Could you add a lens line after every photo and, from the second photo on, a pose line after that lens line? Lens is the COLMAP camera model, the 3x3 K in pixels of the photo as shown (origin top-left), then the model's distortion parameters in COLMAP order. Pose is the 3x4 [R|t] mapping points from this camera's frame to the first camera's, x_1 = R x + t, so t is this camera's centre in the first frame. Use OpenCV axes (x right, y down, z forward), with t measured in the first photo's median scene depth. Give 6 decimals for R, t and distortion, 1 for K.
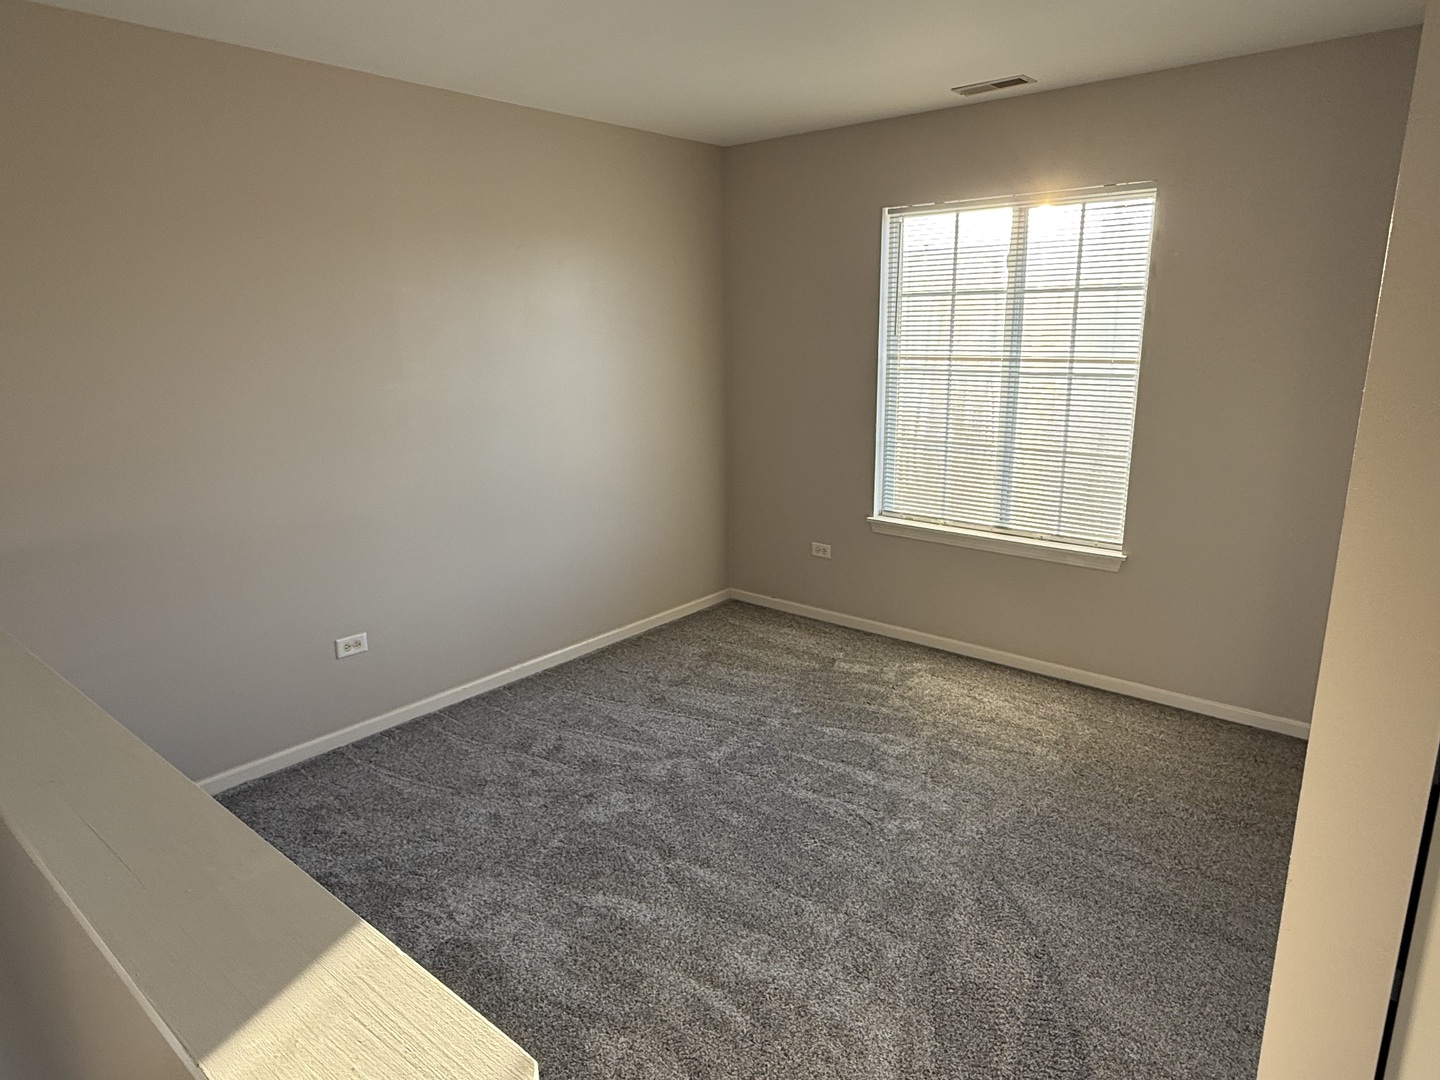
lens RADIAL K [[876.2, 0, 720.8], [0, 876.2, 542.3], [0, 0, 1]] dist [0.001302, 0.001959]
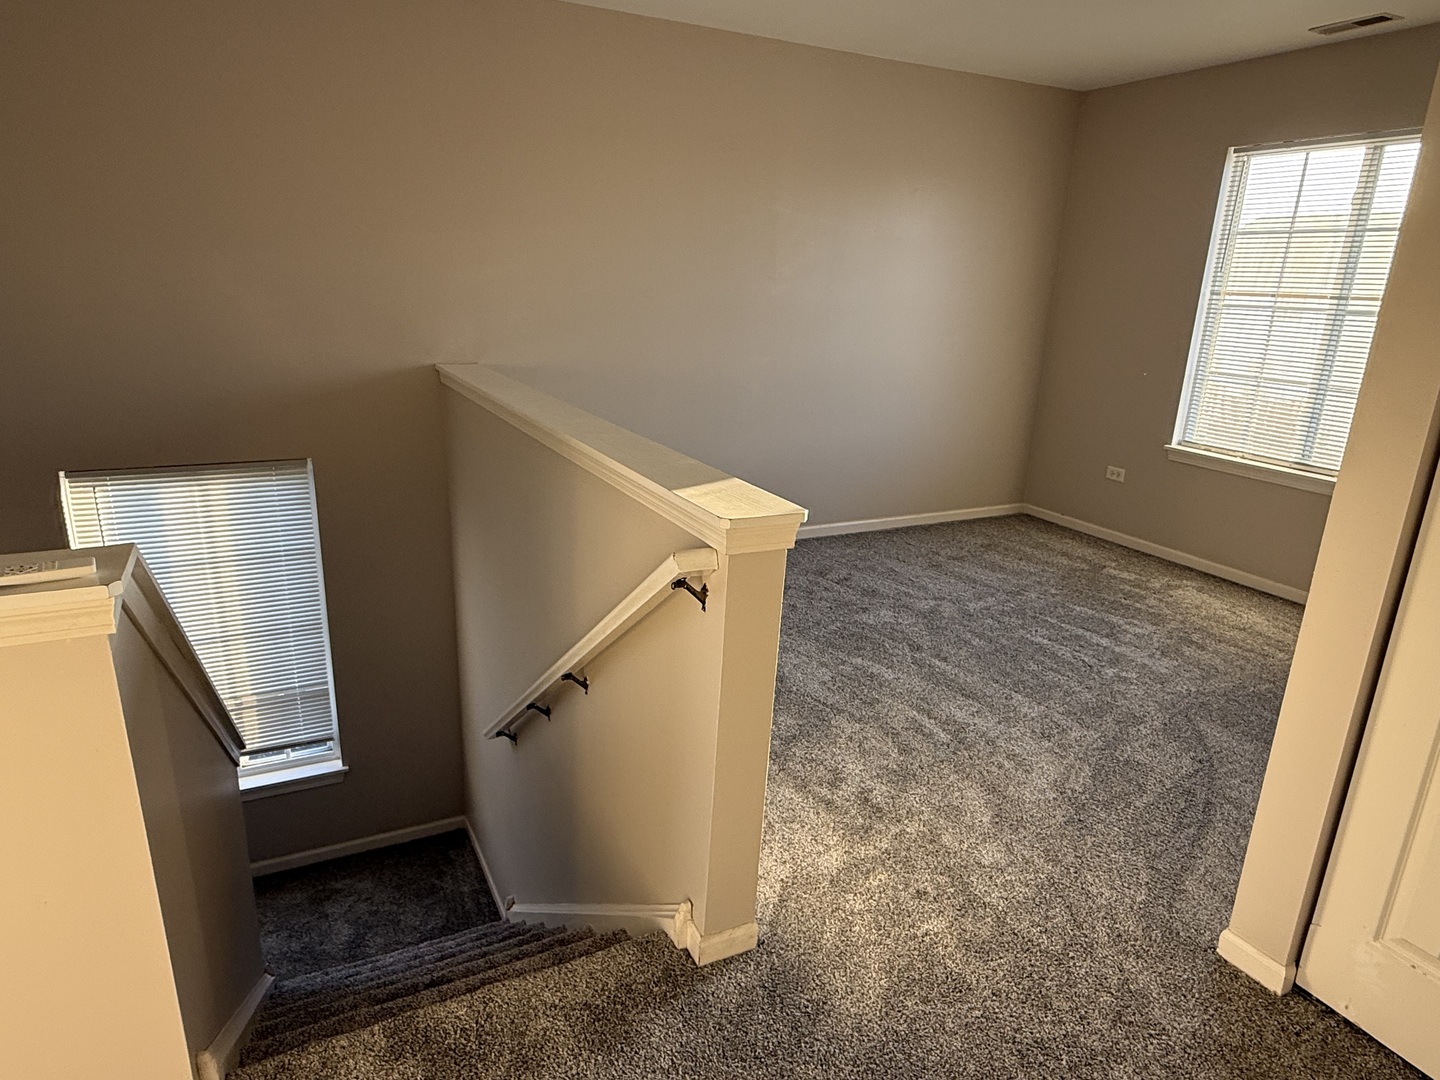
lens RADIAL K [[876.2, 0, 711.6], [0, 876.2, 542.9], [0, 0, 1]] dist [0.001302, 0.001959]
pose [[0.918880, 0.161620, -0.359915, 0.077582], [-0.145536, 0.986763, 0.071546, 0.113939], [0.366714, -0.013362, 0.930238, -0.238376]]
